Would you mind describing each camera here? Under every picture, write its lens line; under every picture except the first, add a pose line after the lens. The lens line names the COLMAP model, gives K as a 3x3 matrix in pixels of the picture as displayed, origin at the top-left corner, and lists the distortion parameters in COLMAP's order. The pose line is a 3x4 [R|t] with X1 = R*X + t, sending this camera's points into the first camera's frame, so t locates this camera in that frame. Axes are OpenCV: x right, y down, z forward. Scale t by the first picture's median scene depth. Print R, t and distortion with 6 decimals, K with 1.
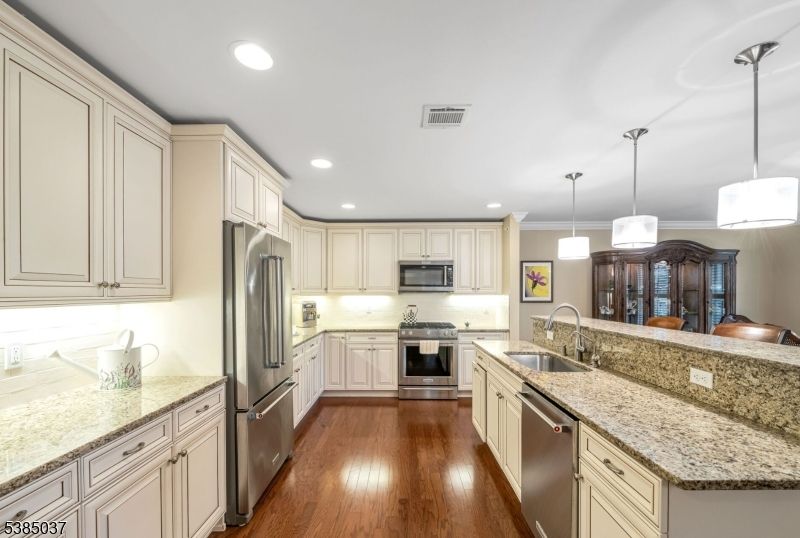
lens RADIAL K [[343.3, 0, 395.8], [0, 343.3, 292.1], [0, 0, 1]] dist [0.001703, 0.000129]
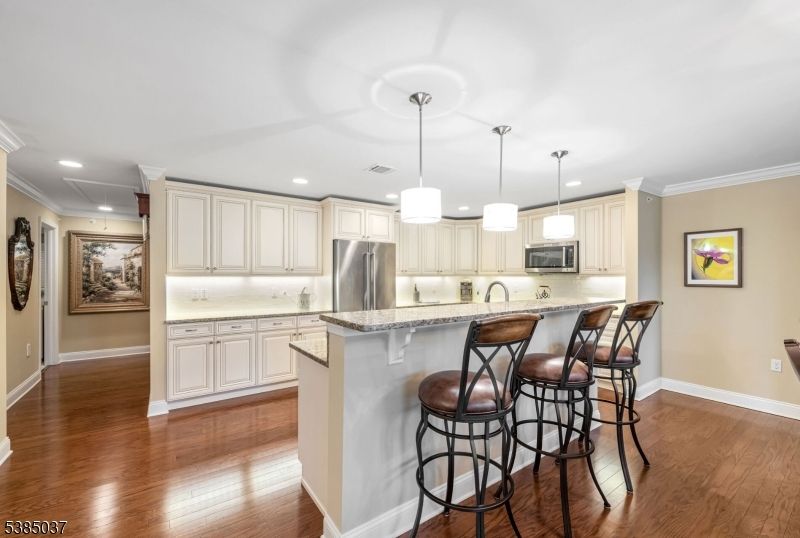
lens RADIAL K [[326.2, 0, 398.4], [0, 326.2, 273.8], [0, 0, 1]] dist [-0.007583, -0.000524]
pose [[0.595044, -0.002753, -0.803688, 0.605451], [-0.003407, 0.999977, -0.005948, 0.009106], [0.803686, 0.006278, 0.595021, 0.041356]]
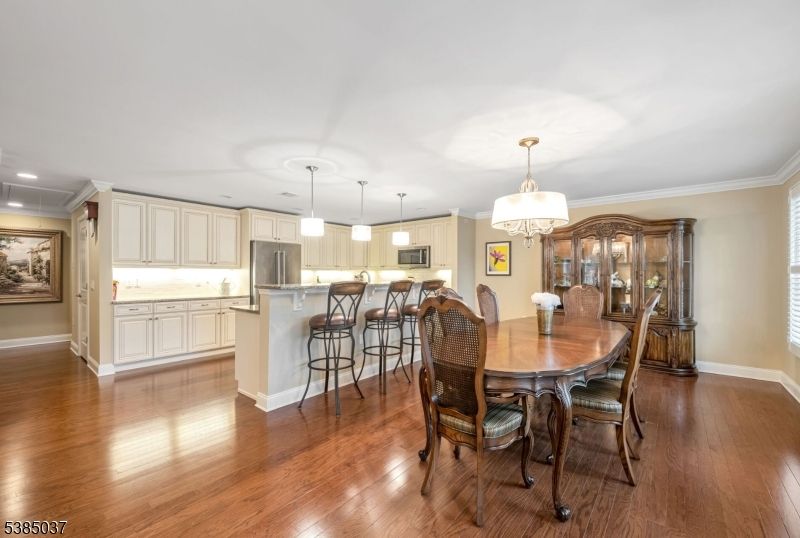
lens RADIAL K [[326.2, 0, 398.0], [0, 326.2, 271.5], [0, 0, 1]] dist [-0.007583, -0.000524]
pose [[0.787651, -0.003190, -0.616114, 0.903083], [-0.003052, 0.999954, -0.009080, 0.029194], [0.616115, 0.009032, 0.787605, -0.156573]]
